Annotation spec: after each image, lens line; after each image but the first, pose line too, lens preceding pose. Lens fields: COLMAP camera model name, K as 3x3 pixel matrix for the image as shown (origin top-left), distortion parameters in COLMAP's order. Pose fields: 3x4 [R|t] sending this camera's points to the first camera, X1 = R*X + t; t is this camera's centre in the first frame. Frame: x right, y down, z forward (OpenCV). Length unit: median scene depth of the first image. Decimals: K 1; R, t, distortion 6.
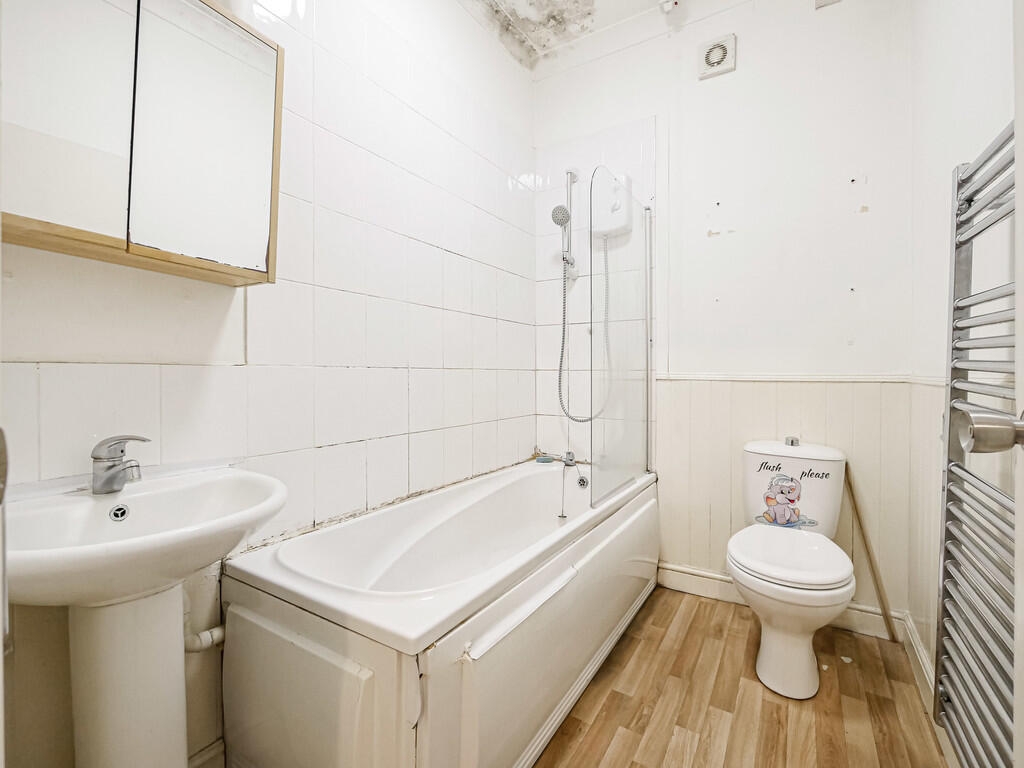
lens RADIAL K [[447.2, 0, 512.7], [0, 447.2, 380.9], [0, 0, 1]] dist [-0.000525, -0.000310]
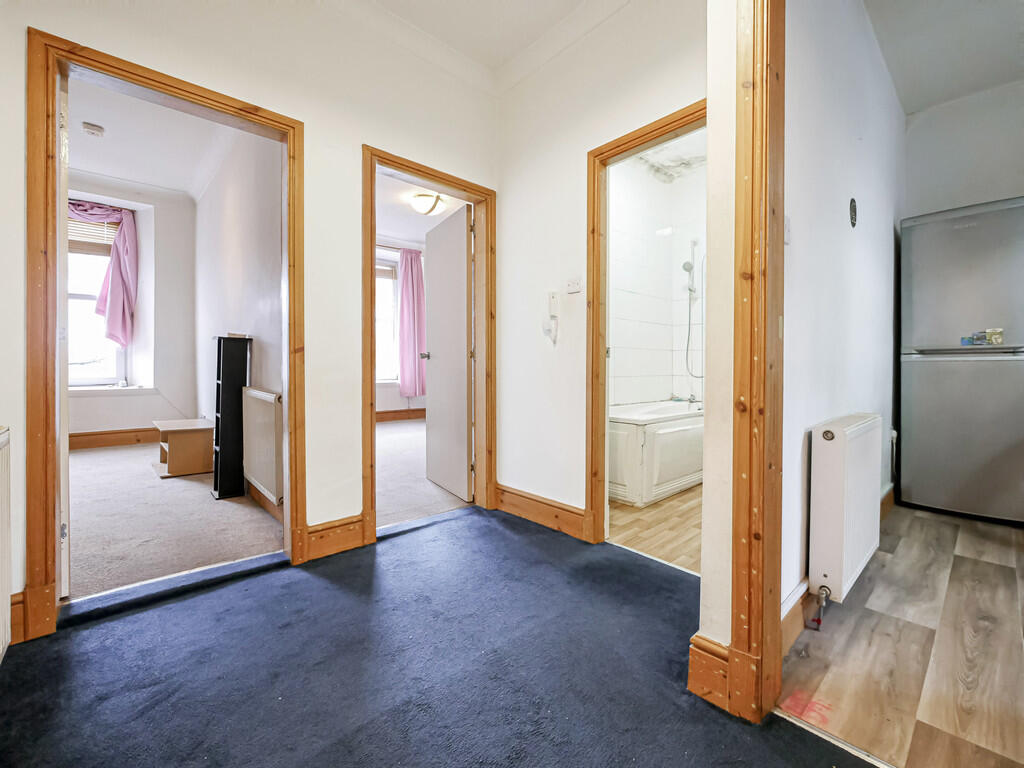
lens RADIAL K [[447.2, 0, 510.6], [0, 447.2, 375.9], [0, 0, 1]] dist [-0.000525, -0.000310]
pose [[0.963988, 0.003923, -0.265917, -0.101971], [-0.004364, 0.999990, -0.001067, 0.085507], [0.265911, 0.002189, 0.963995, -0.949967]]
